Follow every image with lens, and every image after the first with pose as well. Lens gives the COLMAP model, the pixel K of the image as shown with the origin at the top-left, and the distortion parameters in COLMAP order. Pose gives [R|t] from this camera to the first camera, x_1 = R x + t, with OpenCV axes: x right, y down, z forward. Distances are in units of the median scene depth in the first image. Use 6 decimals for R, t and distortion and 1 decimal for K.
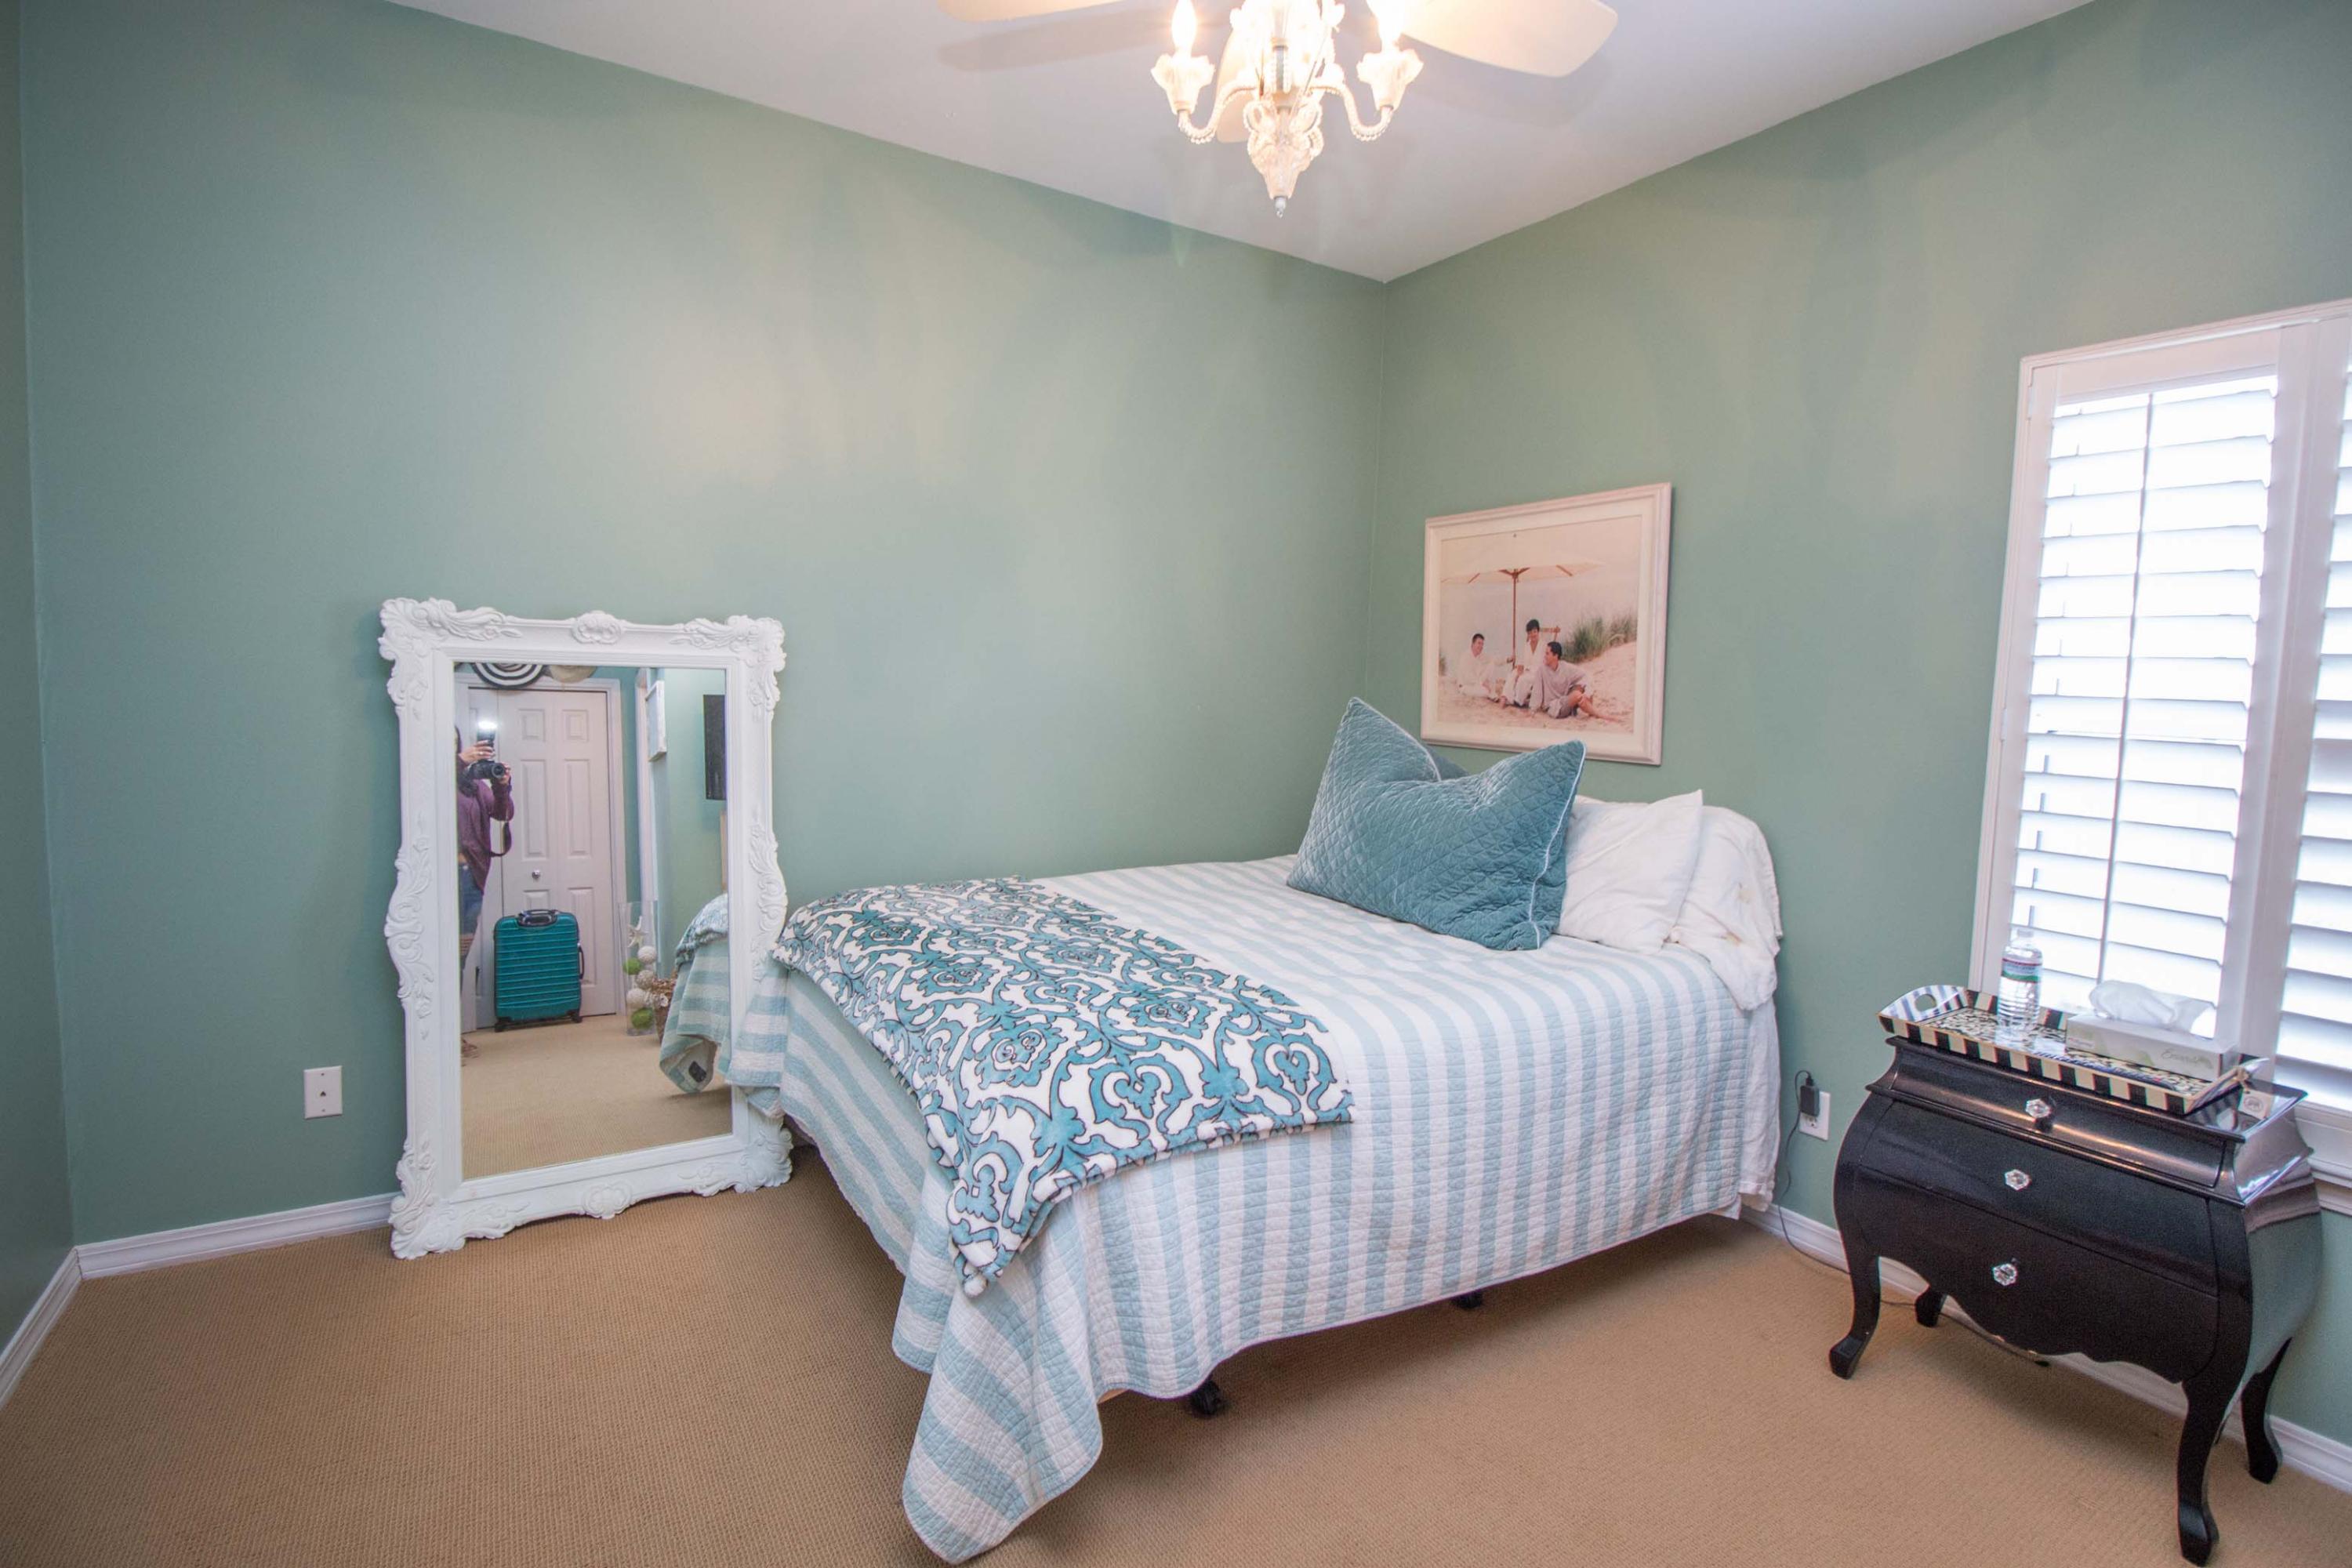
lens RADIAL K [[1092.0, 0, 1179.0], [0, 1092.0, 753.0], [0, 0, 1]] dist [0.001340, -0.014382]
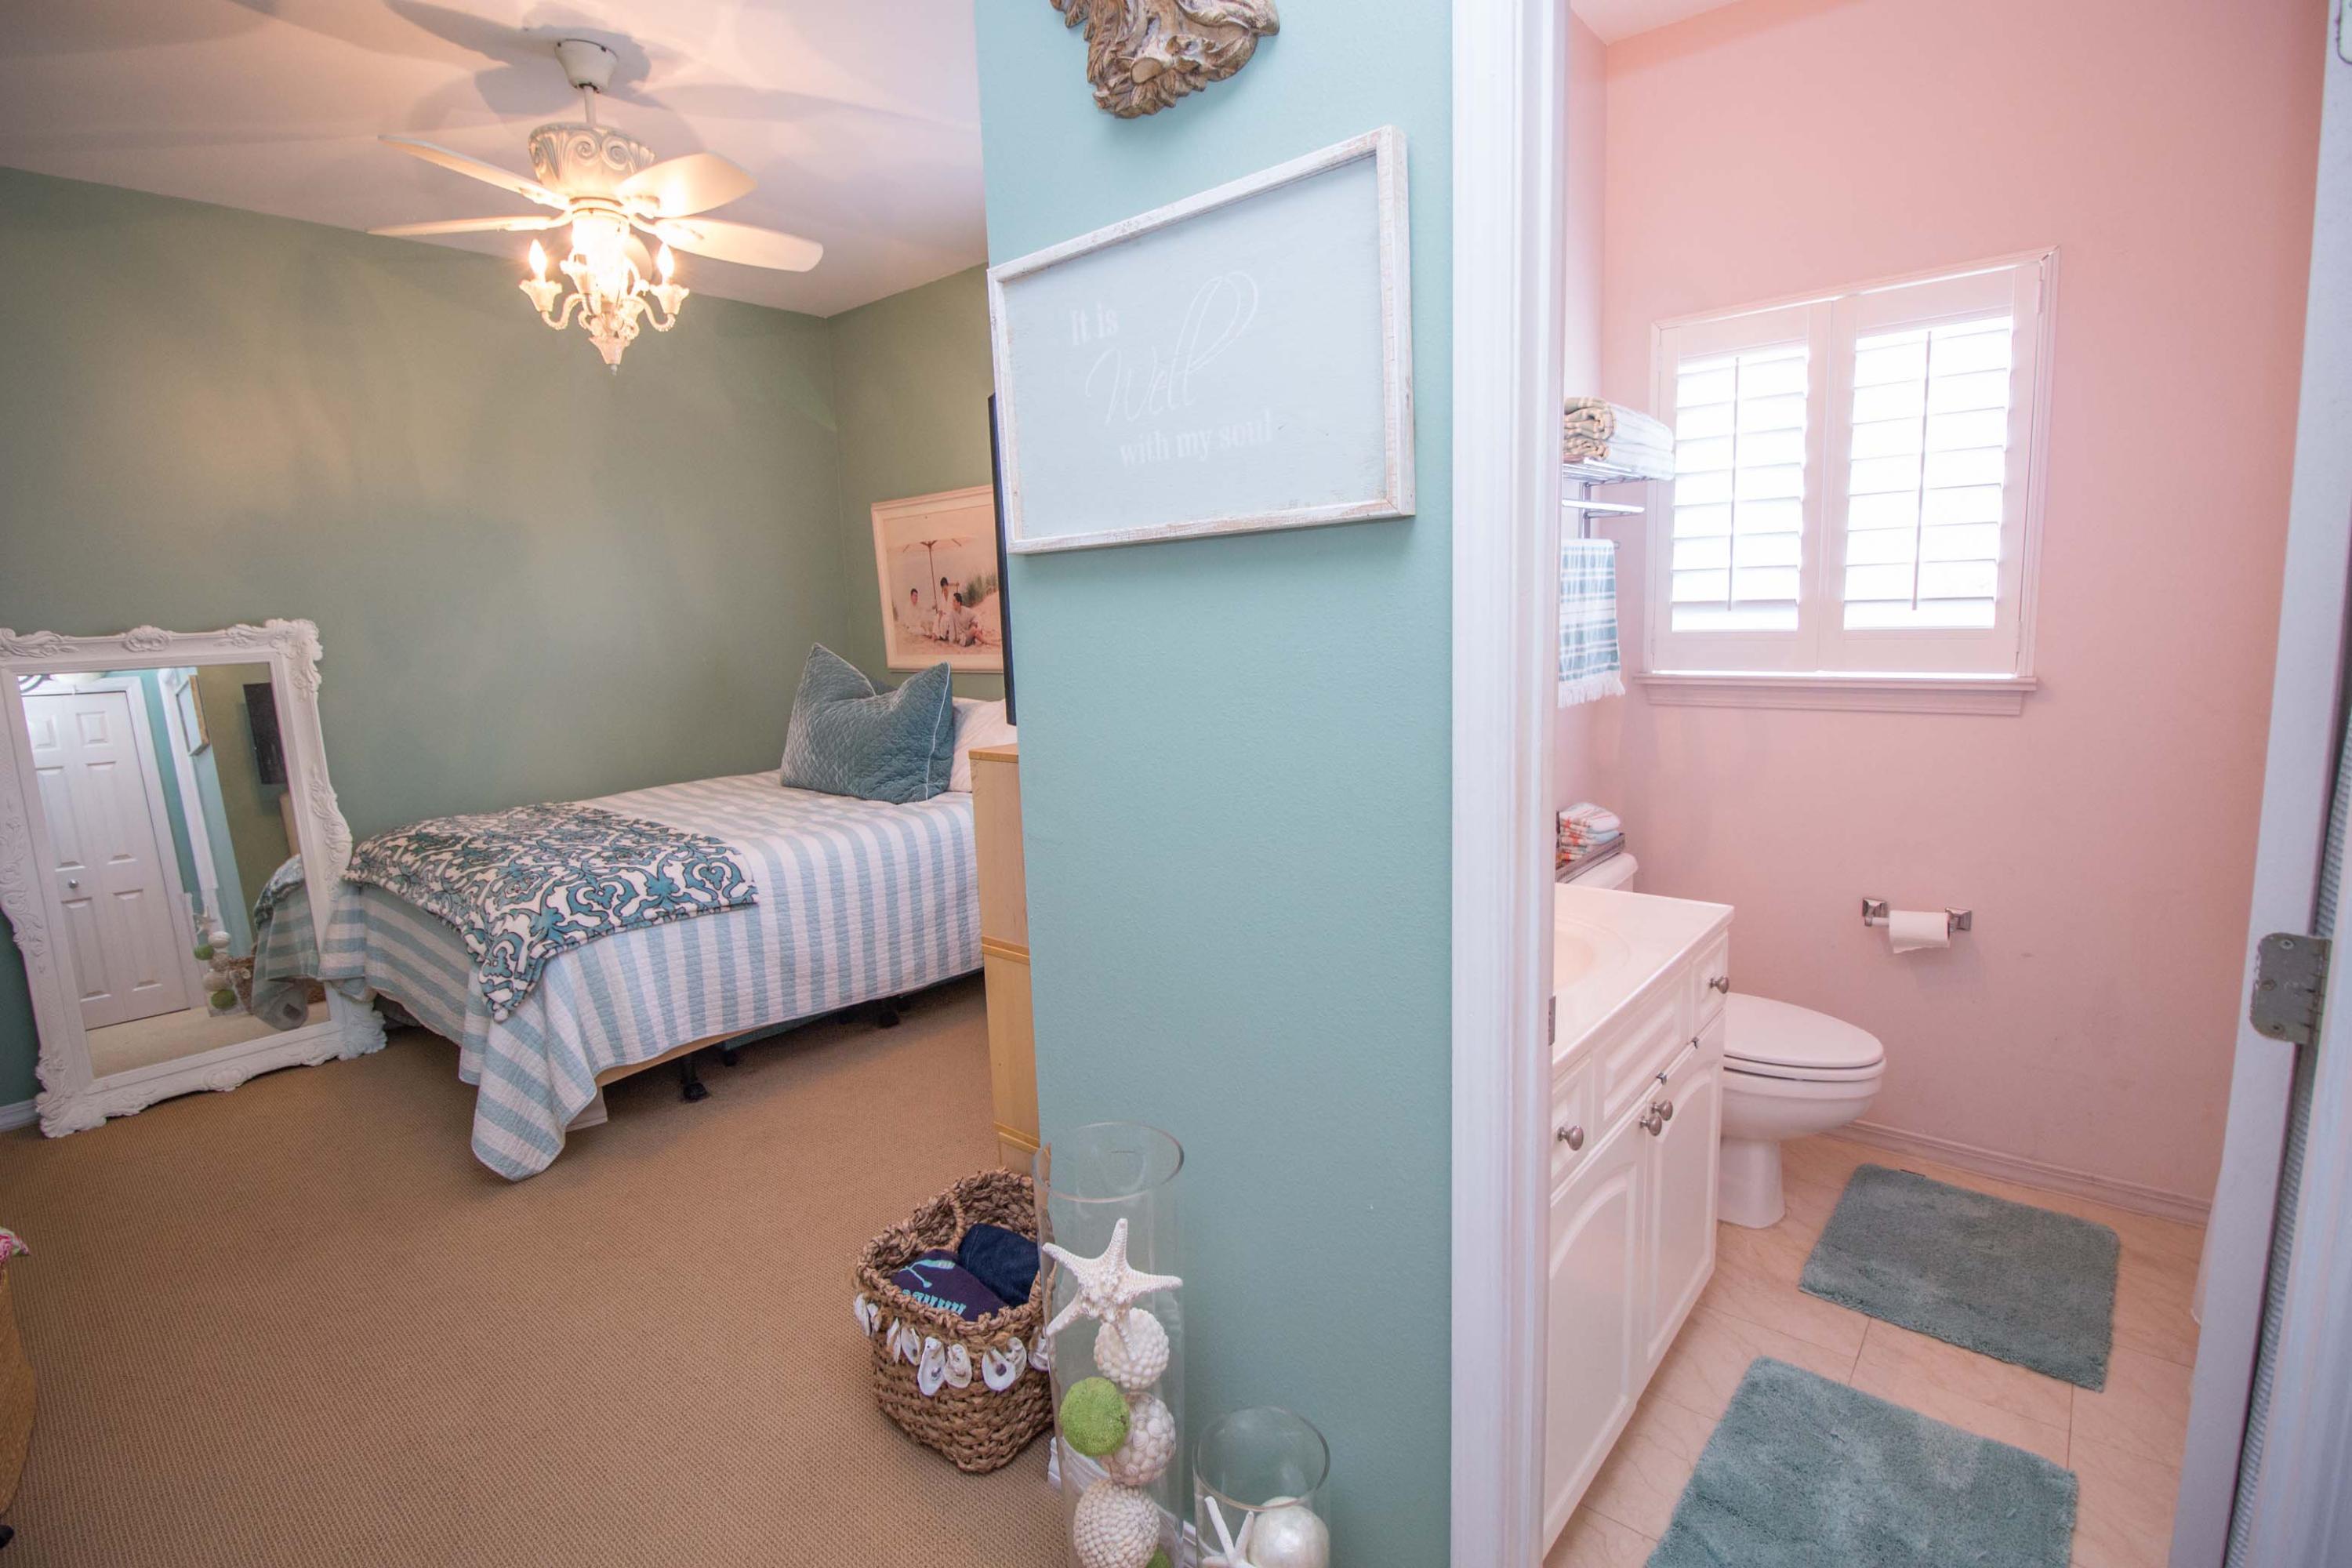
lens RADIAL K [[1075.0, 0, 1168.9], [0, 1075.0, 755.1], [0, 0, 1]] dist [-0.003830, -0.011279]
pose [[0.948847, -0.109394, 0.296179, 0.258502], [0.090087, 0.992866, 0.078112, 0.035834], [-0.302611, -0.047434, 0.951933, -0.652076]]
